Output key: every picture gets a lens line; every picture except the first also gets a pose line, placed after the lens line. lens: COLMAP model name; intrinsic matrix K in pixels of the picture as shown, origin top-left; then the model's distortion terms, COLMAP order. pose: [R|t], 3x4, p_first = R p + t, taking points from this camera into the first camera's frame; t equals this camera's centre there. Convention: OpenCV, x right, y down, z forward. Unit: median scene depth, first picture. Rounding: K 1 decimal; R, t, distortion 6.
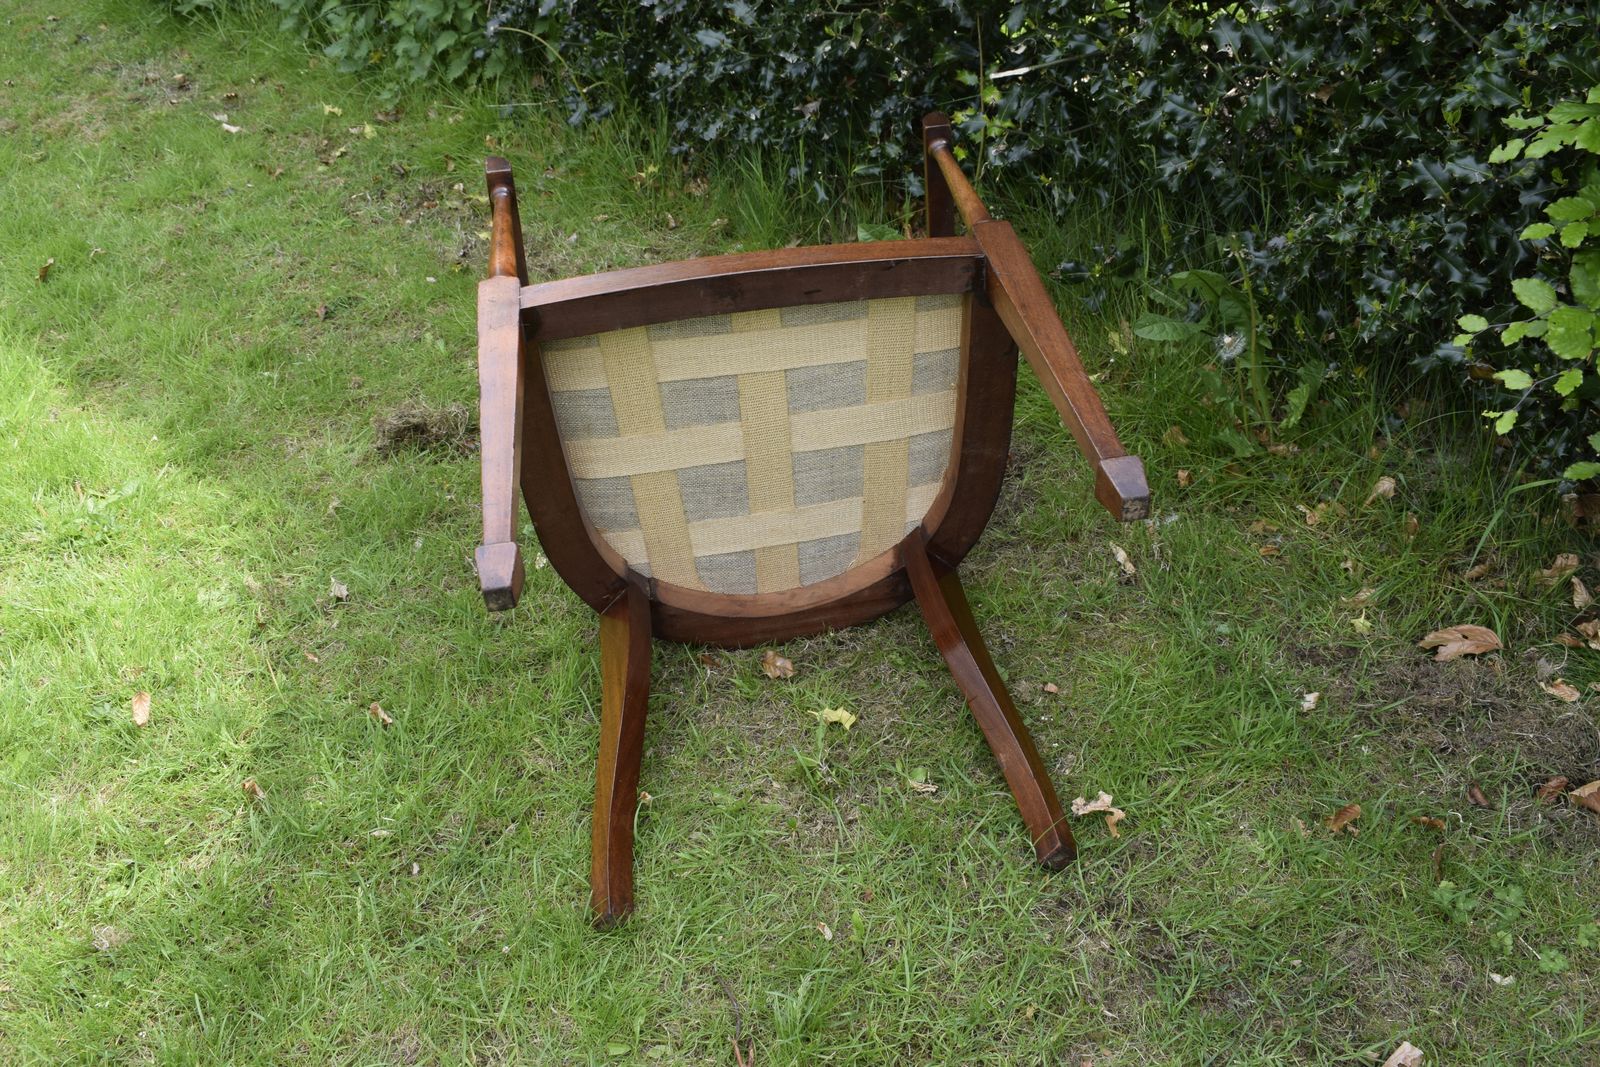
lens RADIAL K [[1568.3, 0, 800.0], [0, 1568.3, 533.5], [0, 0, 1]] dist [-0.010652, -0.003320]
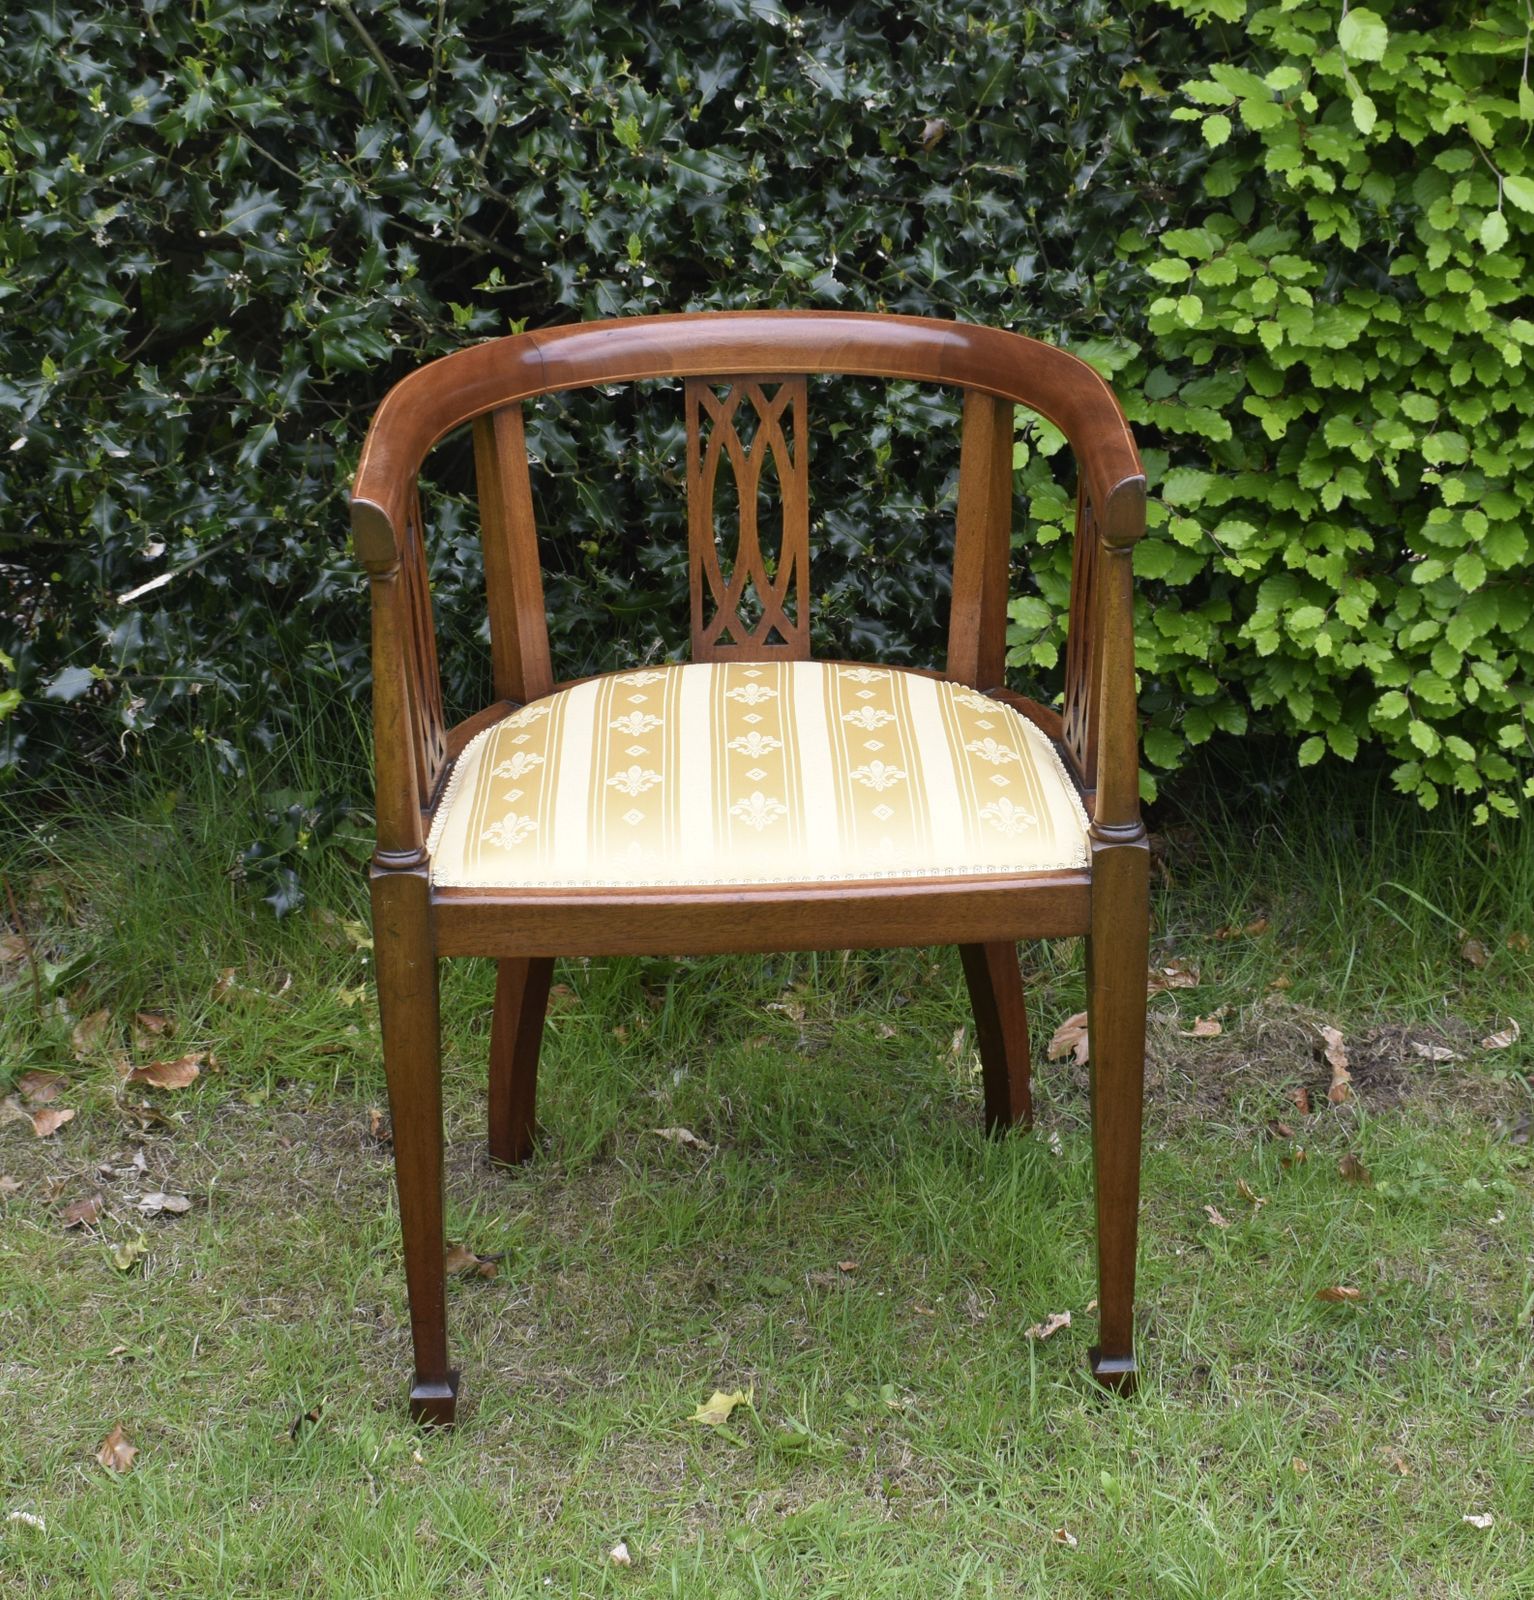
lens RADIAL K [[3234.8, 0, 827.5], [0, 3234.8, 705.3], [0, 0, 1]] dist [-0.002028, -0.079544]
pose [[0.542198, -0.228789, 0.808503, -0.687055], [0.457185, 0.887643, -0.055414, -0.036284], [-0.704984, 0.399681, 0.585878, 0.016881]]
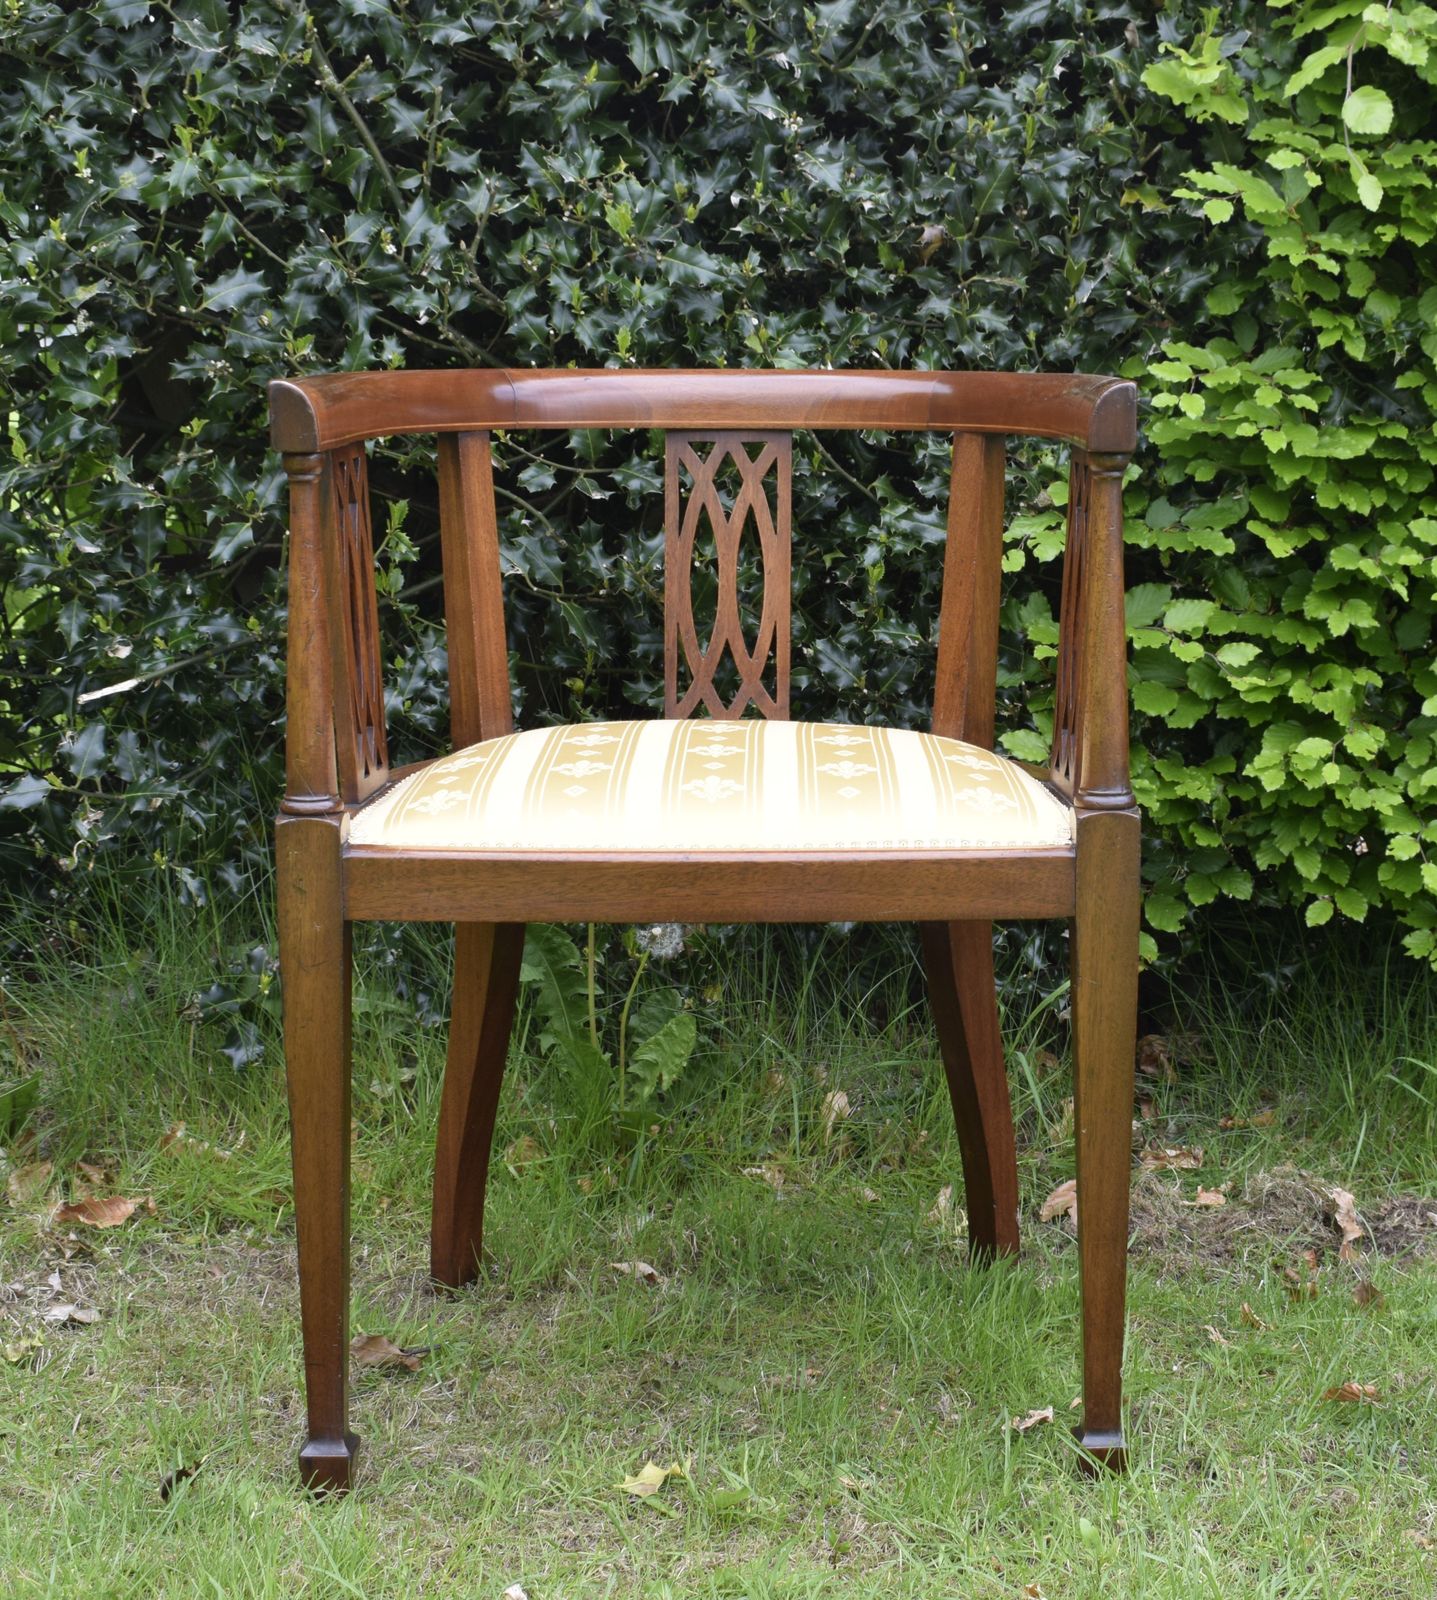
lens RADIAL K [[2875.3, 0, 875.7], [0, 2875.3, 805.2], [0, 0, 1]] dist [-0.018874, -0.009243]
pose [[0.548912, -0.066463, 0.833234, -0.559746], [0.437509, 0.872227, -0.218645, 0.115271], [-0.712238, 0.484564, 0.507854, 0.174425]]
